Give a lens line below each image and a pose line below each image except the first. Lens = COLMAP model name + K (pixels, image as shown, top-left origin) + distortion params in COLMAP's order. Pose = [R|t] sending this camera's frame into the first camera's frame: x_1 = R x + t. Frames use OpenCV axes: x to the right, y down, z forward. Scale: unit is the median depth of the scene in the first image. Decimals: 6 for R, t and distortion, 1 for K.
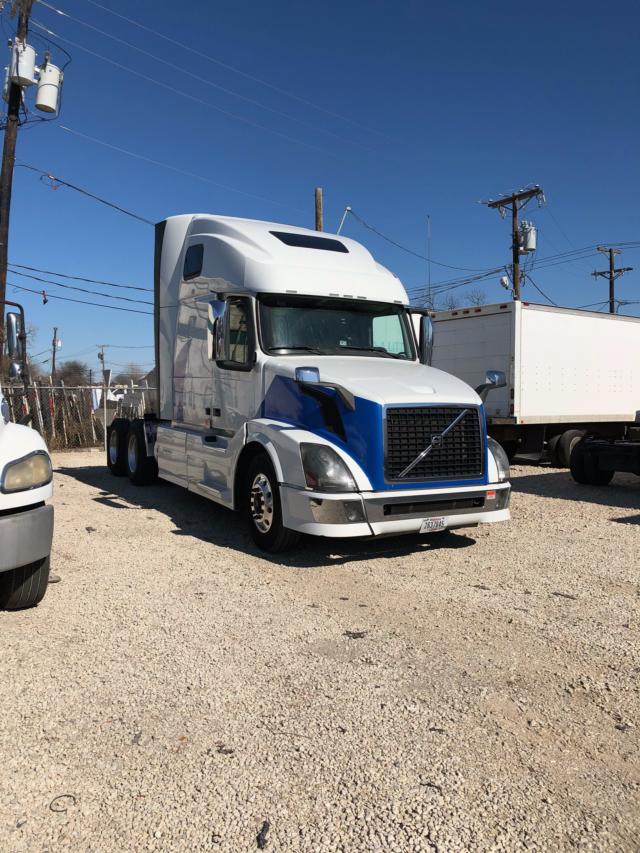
lens RADIAL K [[690.5, 0, 319.0], [0, 690.5, 418.6], [0, 0, 1]] dist [0.006619, 0.009585]
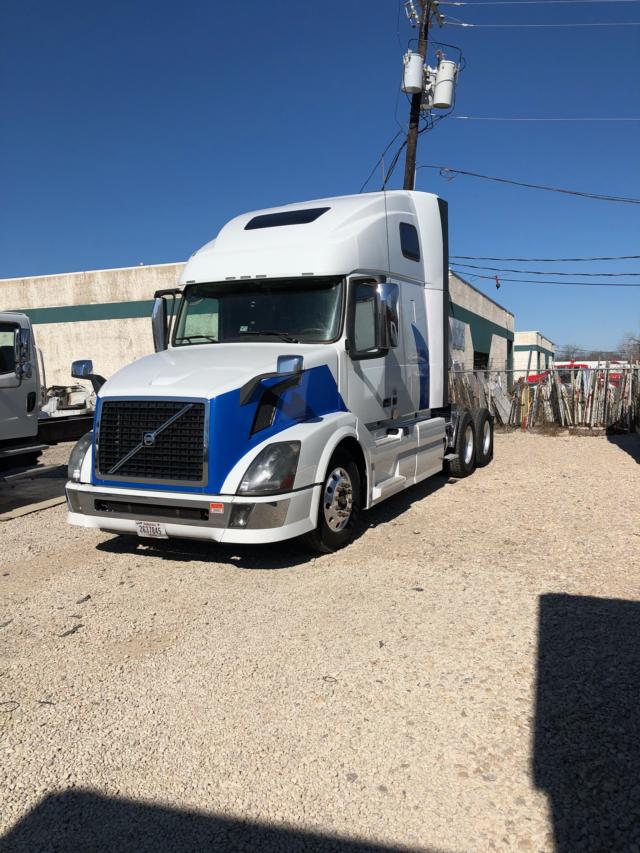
lens RADIAL K [[689.2, 0, 320.0], [0, 689.2, 426.5], [0, 0, 1]] dist [0.012883, 0.004913]
pose [[0.589074, 0.043177, -0.806924, 0.981891], [-0.010986, 0.998907, 0.045430, -0.025339], [0.808004, -0.017897, 0.588905, 0.619368]]
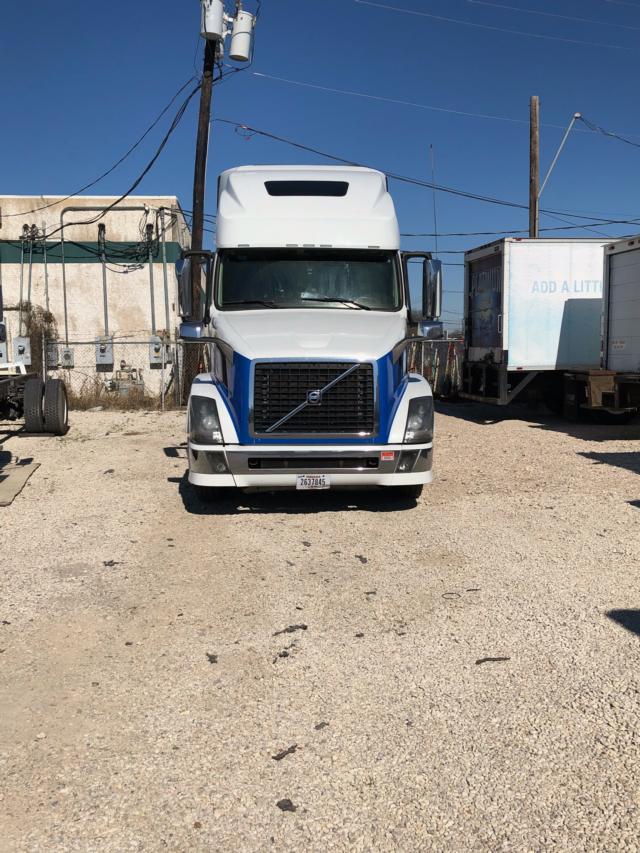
lens RADIAL K [[793.8, 0, 320.0], [0, 793.8, 426.5], [0, 0, 1]] dist [0.004665, -0.002411]
pose [[0.894745, 0.037231, -0.445023, 0.644980], [-0.005988, 0.997429, 0.071406, -0.005467], [0.446537, -0.061225, 0.892668, 0.003573]]
